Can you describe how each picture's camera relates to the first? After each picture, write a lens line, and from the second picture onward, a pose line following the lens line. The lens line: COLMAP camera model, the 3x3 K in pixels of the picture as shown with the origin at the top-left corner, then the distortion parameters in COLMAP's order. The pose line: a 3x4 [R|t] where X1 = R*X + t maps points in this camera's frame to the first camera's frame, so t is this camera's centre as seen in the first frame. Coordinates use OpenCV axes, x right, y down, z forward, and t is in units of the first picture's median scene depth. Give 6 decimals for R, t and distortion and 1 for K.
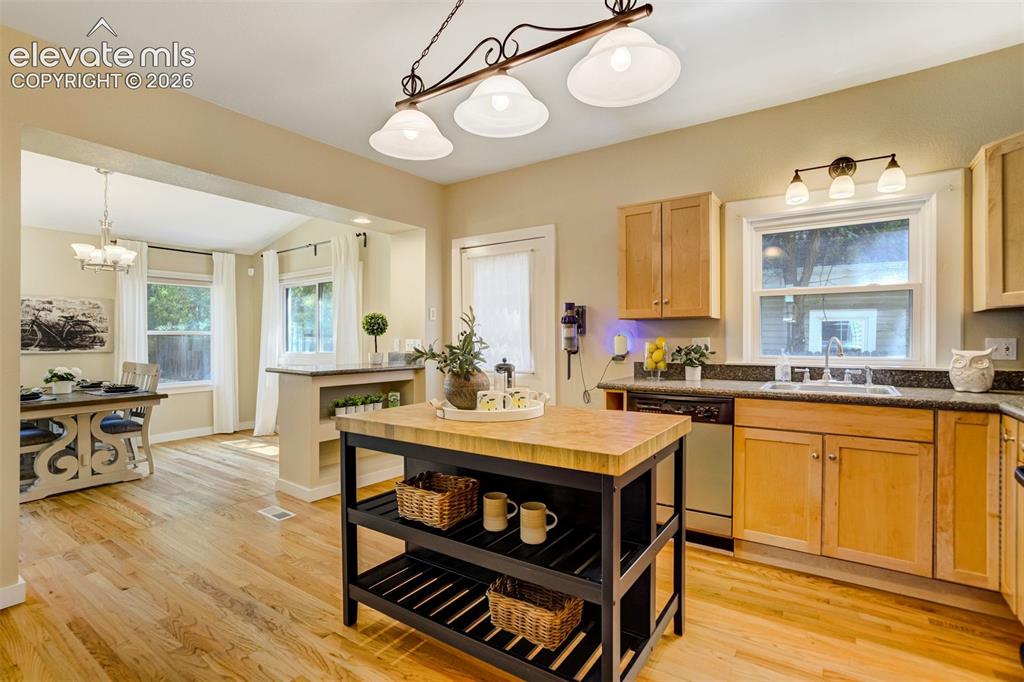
lens RADIAL K [[481.7, 0, 502.4], [0, 481.7, 342.6], [0, 0, 1]] dist [-0.034280, 0.021810]
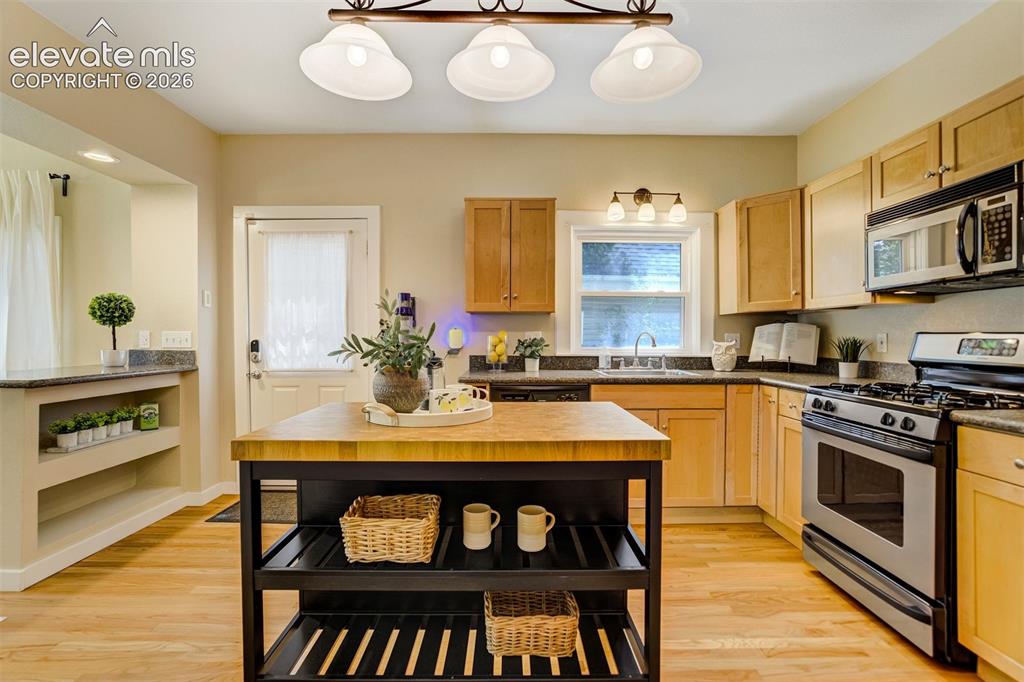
lens RADIAL K [[481.7, 0, 502.4], [0, 481.7, 342.6], [0, 0, 1]] dist [-0.034280, 0.021810]
pose [[0.822716, -0.002855, 0.568445, -0.277584], [-0.001081, 0.999978, 0.006586, 0.007502], [-0.568451, -0.006033, 0.822695, 0.153417]]
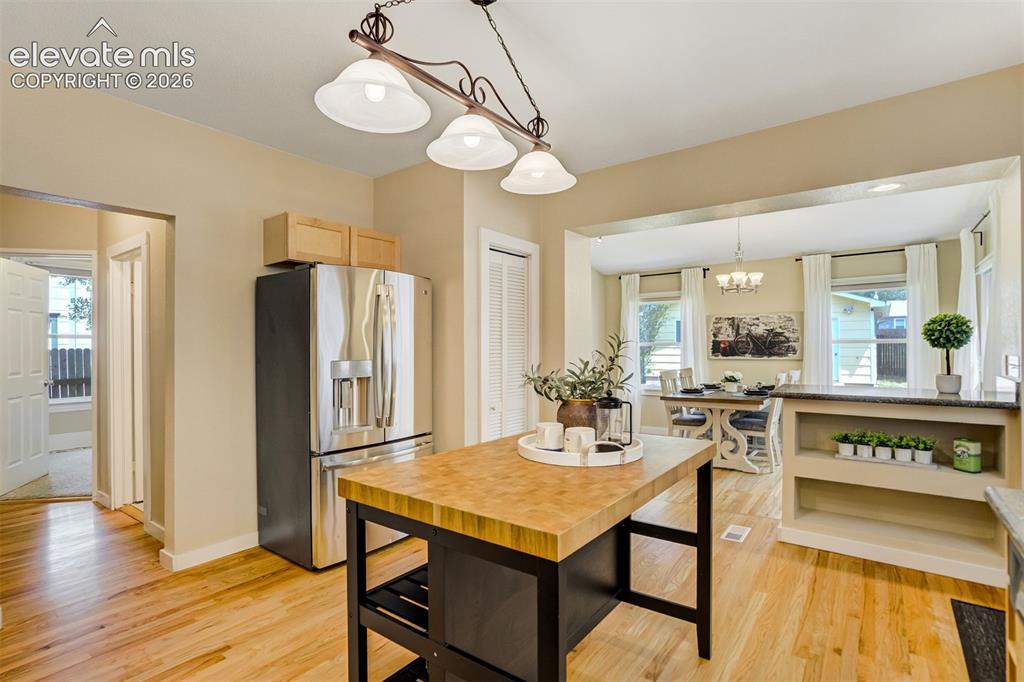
lens RADIAL K [[497.1, 0, 514.0], [0, 497.1, 345.1], [0, 0, 1]] dist [-0.057808, 0.025068]
pose [[-0.025115, 0.002248, -0.999682, 0.545956], [0.000751, 0.999997, 0.002230, -0.028393], [0.999684, -0.000695, -0.025117, 0.607892]]
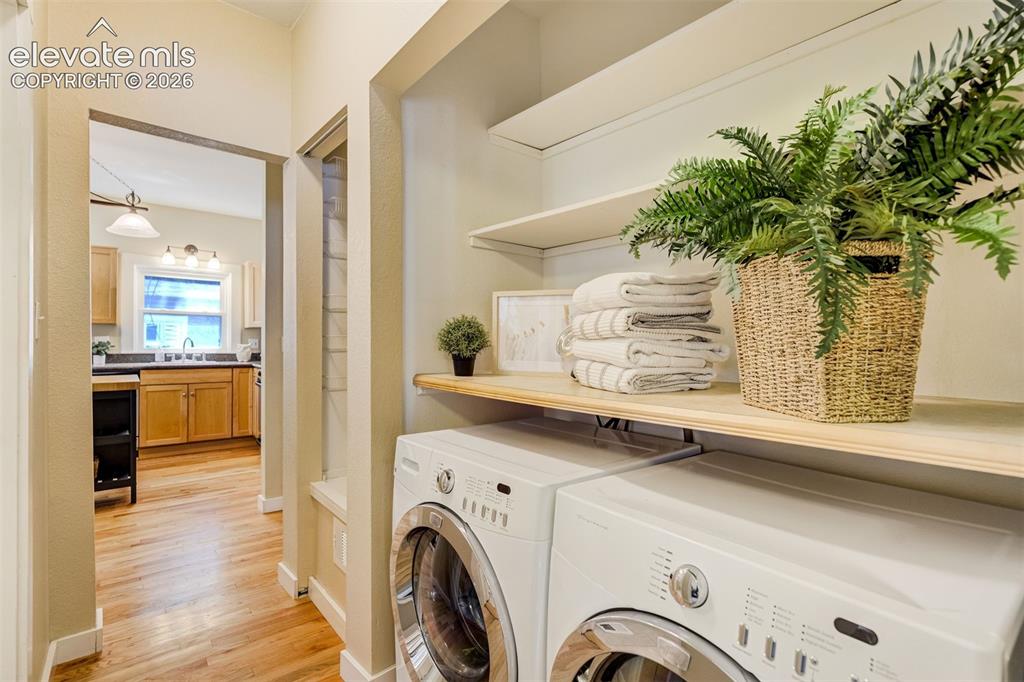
lens RADIAL K [[497.1, 0, 514.0], [0, 497.1, 345.1], [0, 0, 1]] dist [-0.057808, 0.025068]
pose [[0.270419, -0.000598, 0.962743, -0.751289], [-0.004035, 0.999990, 0.001754, 0.008698], [-0.962734, -0.004359, 0.270414, -0.719901]]
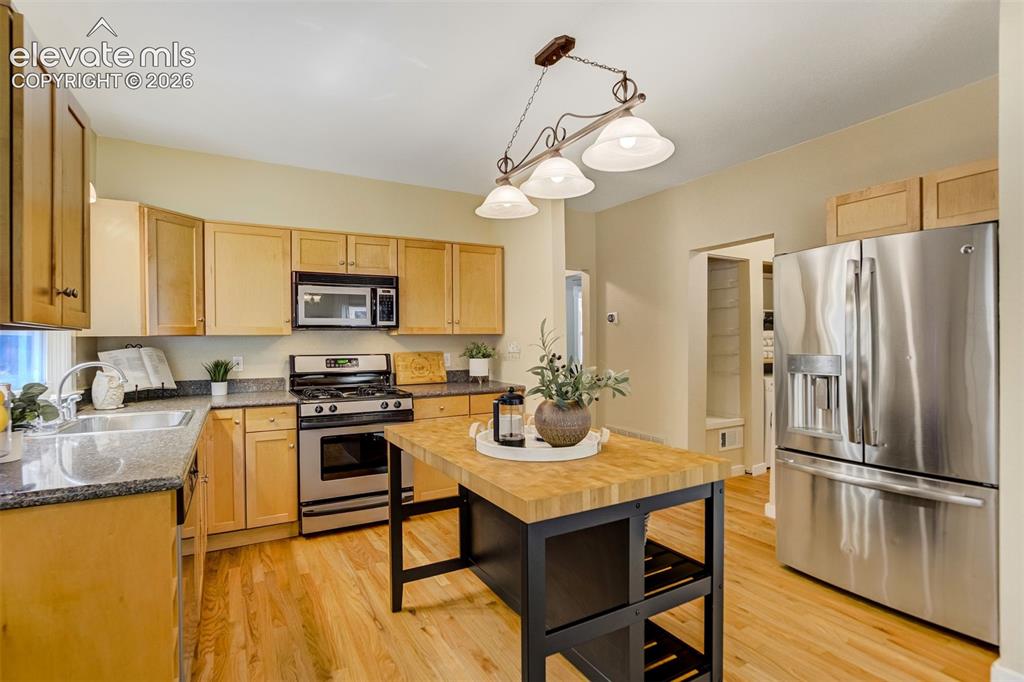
lens RADIAL K [[472.6, 0, 512.0], [0, 472.6, 341.0], [0, 0, 1]] dist [-0.056885, 0.020254]
pose [[-0.896728, 0.014311, 0.442350, -0.258715], [0.016427, 0.999865, 0.000952, -0.031824], [-0.442276, 0.008121, -0.896842, 1.178670]]
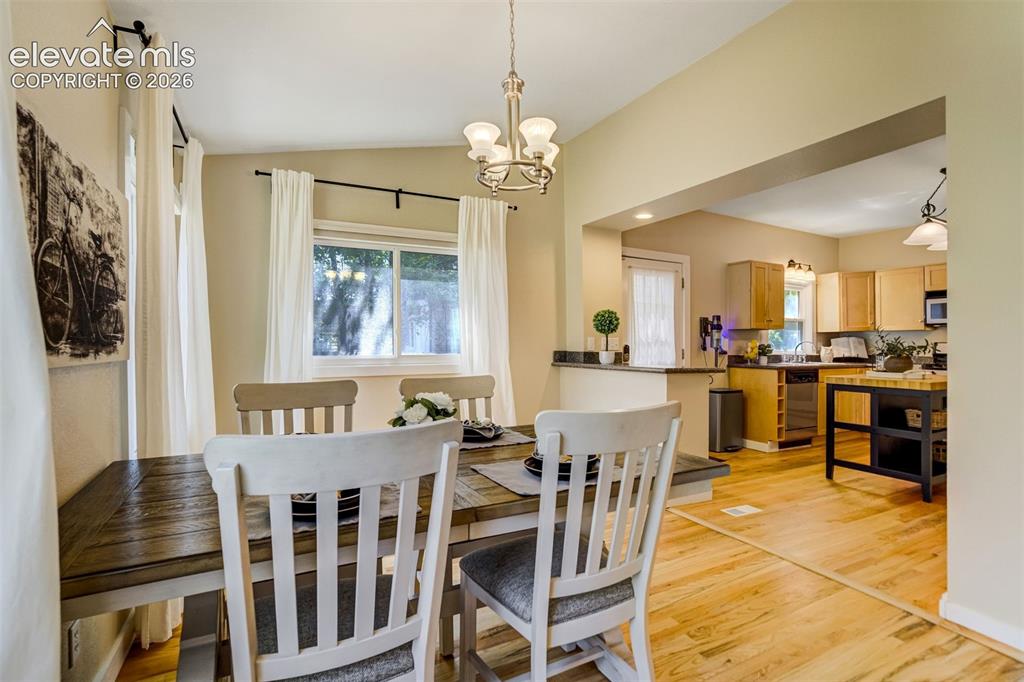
lens RADIAL K [[485.6, 0, 521.5], [0, 485.6, 345.6], [0, 0, 1]] dist [-0.061445, 0.022843]
pose [[0.457704, 0.004444, 0.889094, -1.634464], [-0.001990, 0.999990, -0.003974, 0.017516], [-0.889103, 0.000050, 0.457708, 0.994228]]
